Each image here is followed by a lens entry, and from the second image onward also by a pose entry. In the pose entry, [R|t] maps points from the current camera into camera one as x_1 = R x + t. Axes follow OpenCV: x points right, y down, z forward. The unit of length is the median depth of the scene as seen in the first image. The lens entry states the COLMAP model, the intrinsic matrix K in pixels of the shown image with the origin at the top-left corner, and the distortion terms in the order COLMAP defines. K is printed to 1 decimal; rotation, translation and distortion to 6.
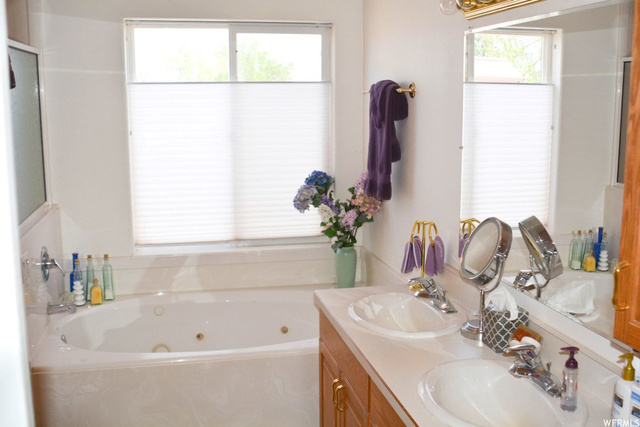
lens RADIAL K [[720.3, 0, 320.0], [0, 720.3, 213.5], [0, 0, 1]] dist [-0.027887, 0.003962]
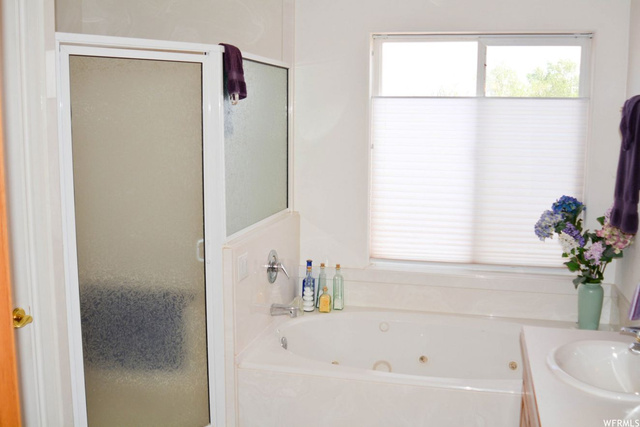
lens RADIAL K [[720.3, 0, 320.0], [0, 720.3, 213.5], [0, 0, 1]] dist [-0.027887, 0.003962]
pose [[0.910430, 0.071999, -0.407349, 0.087462], [-0.084028, 0.996395, -0.011692, -0.000777], [0.405039, 0.044873, 0.913198, 0.055092]]
